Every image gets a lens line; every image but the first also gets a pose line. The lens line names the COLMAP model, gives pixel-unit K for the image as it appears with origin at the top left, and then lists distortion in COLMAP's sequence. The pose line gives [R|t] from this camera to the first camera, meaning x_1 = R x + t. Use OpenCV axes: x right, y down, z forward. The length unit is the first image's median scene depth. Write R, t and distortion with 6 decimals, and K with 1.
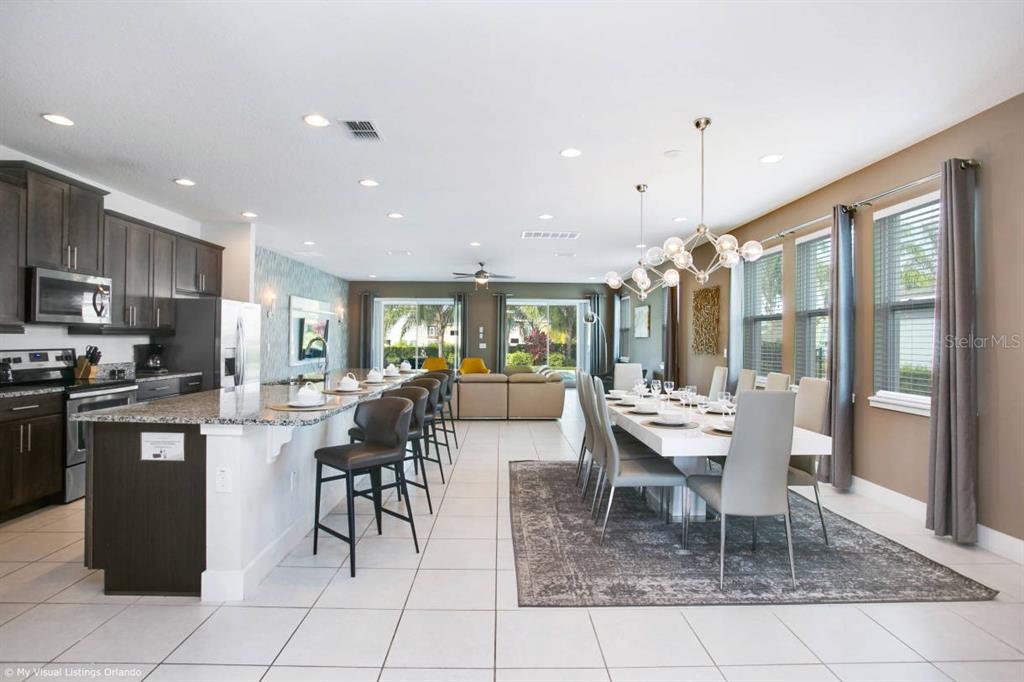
lens RADIAL K [[512.8, 0, 505.9], [0, 512.8, 333.9], [0, 0, 1]] dist [-0.064832, 0.026078]
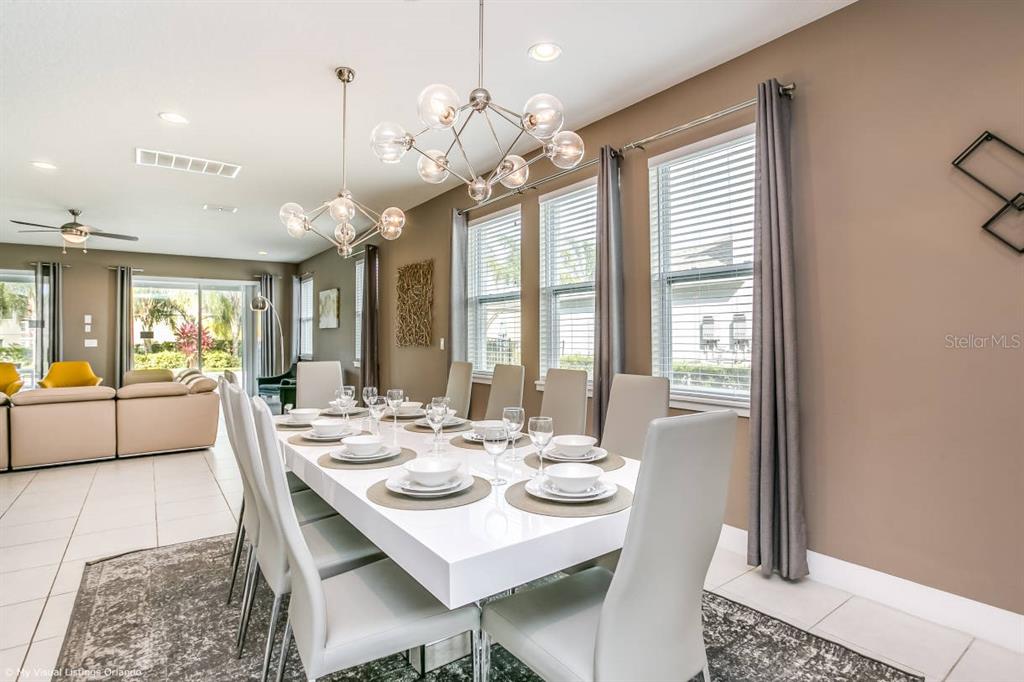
lens RADIAL K [[512.8, 0, 511.8], [0, 512.8, 336.3], [0, 0, 1]] dist [-0.064832, 0.026078]
pose [[0.814449, -0.012317, 0.580104, 0.082612], [0.004706, 0.999882, 0.014622, 0.022117], [-0.580216, -0.009179, 0.814411, 0.420122]]
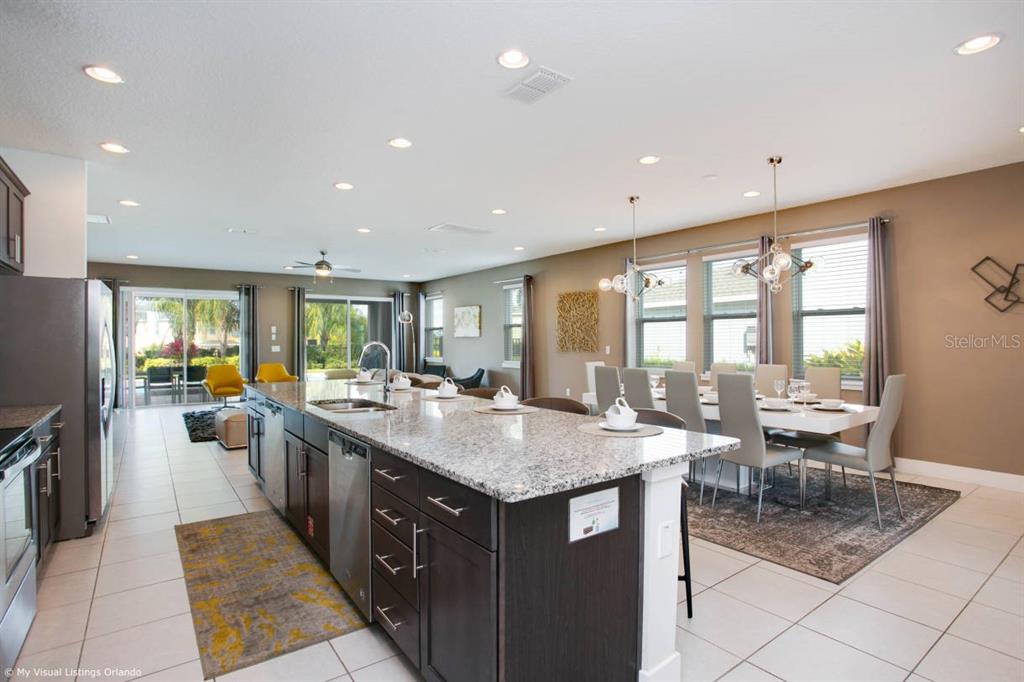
lens RADIAL K [[512.8, 0, 507.4], [0, 512.8, 336.5], [0, 0, 1]] dist [-0.064832, 0.026078]
pose [[0.818635, -0.009250, 0.574239, -0.627854], [0.005195, 0.999949, 0.008701, -0.005956], [-0.574290, -0.004140, 0.818641, 0.284425]]
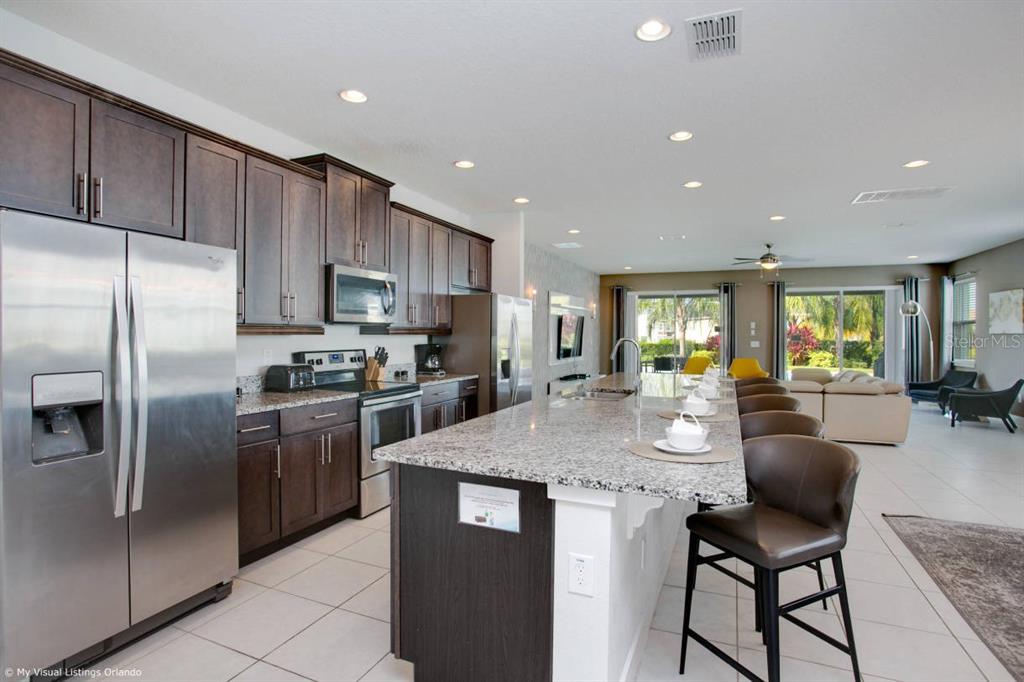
lens RADIAL K [[512.8, 0, 515.4], [0, 512.8, 331.5], [0, 0, 1]] dist [-0.064832, 0.026078]
pose [[0.914860, -0.004902, -0.403742, -0.205709], [0.006259, 0.999978, 0.002040, -0.004885], [0.403723, -0.004393, 0.914871, 0.213504]]
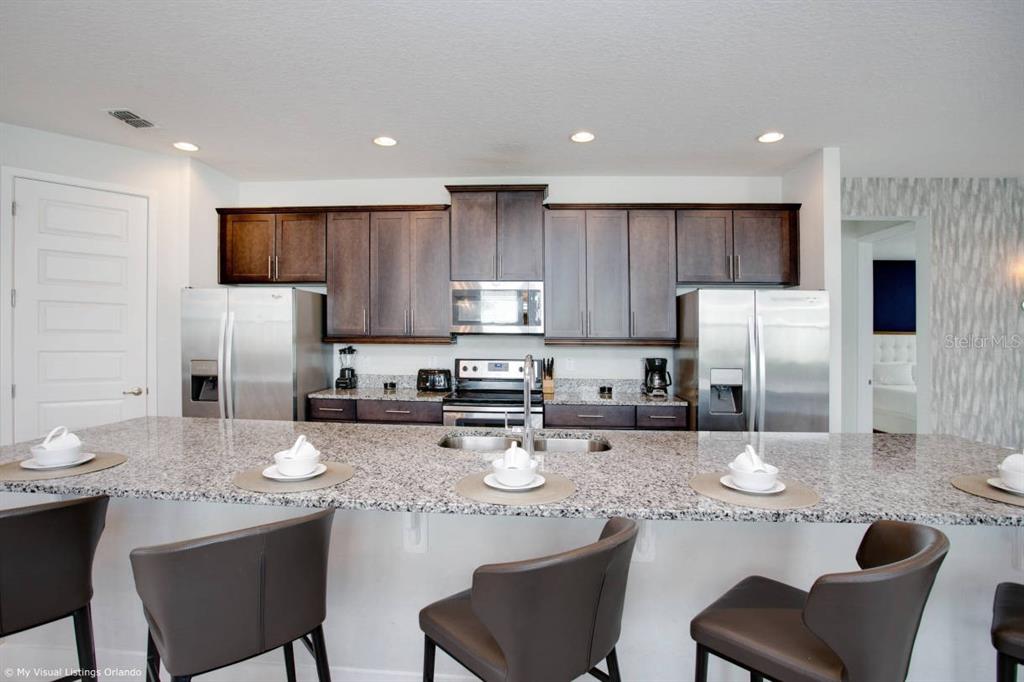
lens RADIAL K [[512.8, 0, 520.0], [0, 512.8, 336.7], [0, 0, 1]] dist [-0.064832, 0.026078]
pose [[-0.068651, -0.010121, -0.997589, 0.107999], [-0.000007, 0.999949, -0.010144, -0.004561], [0.997641, -0.000689, -0.068648, 1.018842]]
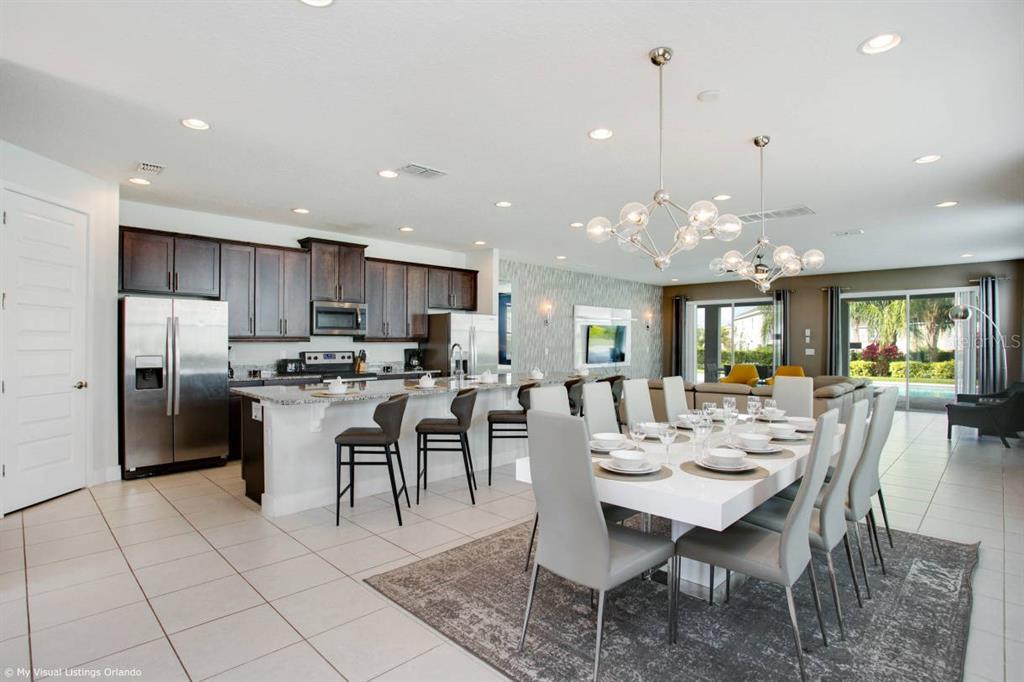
lens RADIAL K [[512.8, 0, 504.7], [0, 512.8, 339.7], [0, 0, 1]] dist [-0.064832, 0.026078]
pose [[0.698990, -0.008040, -0.715086, 0.567768], [0.009409, 0.999954, -0.002045, 0.001776], [0.715069, -0.005299, 0.699033, 0.233729]]
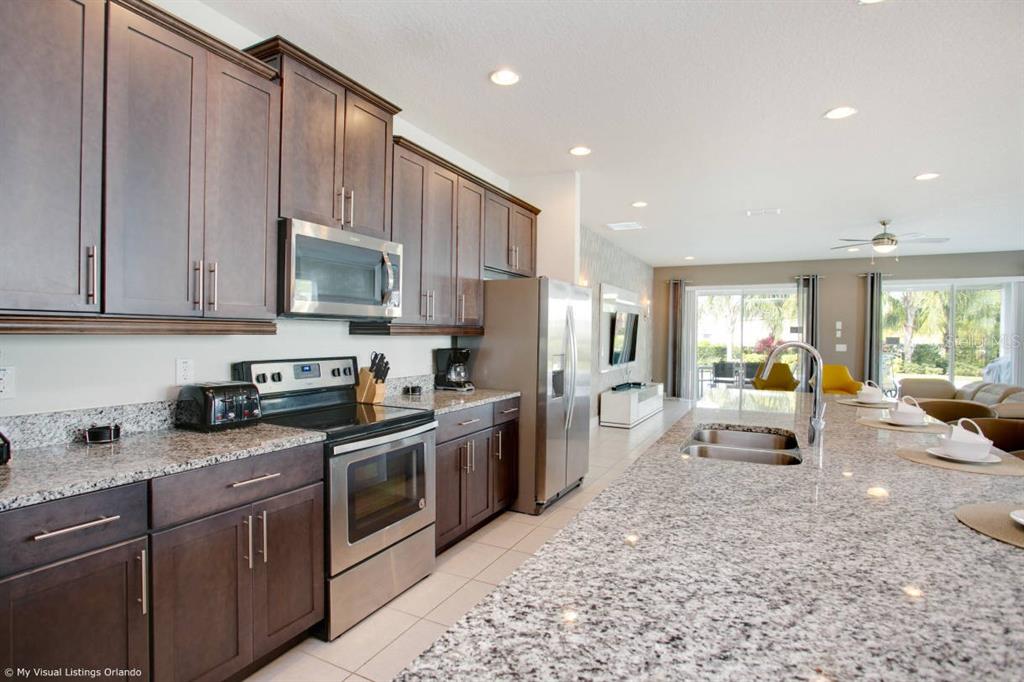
lens RADIAL K [[512.8, 0, 511.3], [0, 512.8, 330.7], [0, 0, 1]] dist [-0.064832, 0.026078]
pose [[0.884581, -0.003187, -0.466376, -0.377979], [0.002532, 0.999995, -0.002029, -0.001878], [0.466380, 0.000614, 0.884584, 0.501336]]
